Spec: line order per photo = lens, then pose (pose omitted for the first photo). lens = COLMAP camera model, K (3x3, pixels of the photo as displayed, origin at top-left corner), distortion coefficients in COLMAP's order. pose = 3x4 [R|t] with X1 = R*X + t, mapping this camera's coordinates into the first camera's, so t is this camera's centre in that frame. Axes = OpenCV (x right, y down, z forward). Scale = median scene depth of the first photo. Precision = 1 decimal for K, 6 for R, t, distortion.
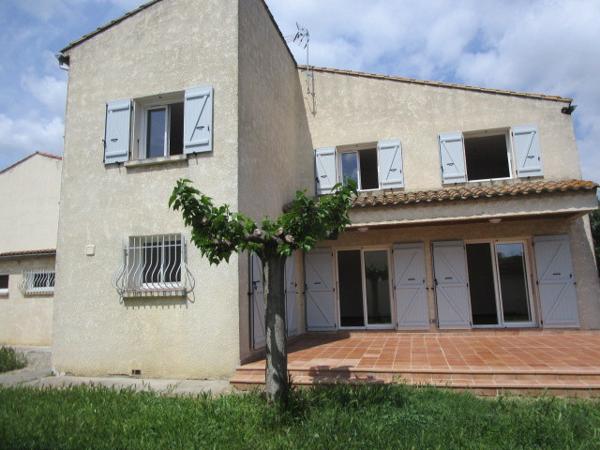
lens RADIAL K [[439.9, 0, 300.2], [0, 439.9, 225.0], [0, 0, 1]] dist [-0.023576, -0.001678]
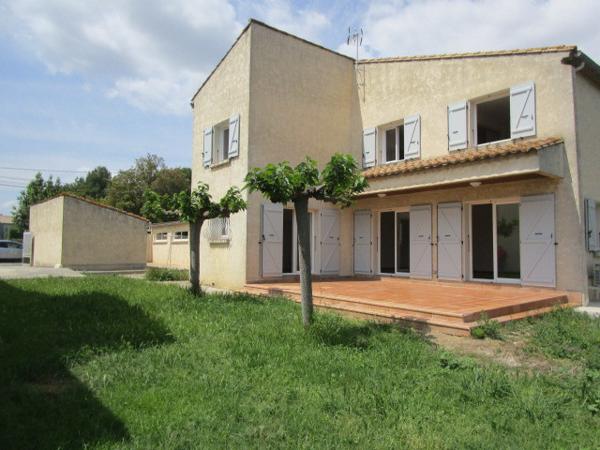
lens RADIAL K [[439.9, 0, 299.7], [0, 439.9, 224.3], [0, 0, 1]] dist [-0.023576, -0.001678]
pose [[0.785100, 0.003149, -0.619361, 0.722691], [0.063124, 0.994373, 0.085072, -0.027970], [0.616143, -0.105886, 0.780484, -0.117260]]
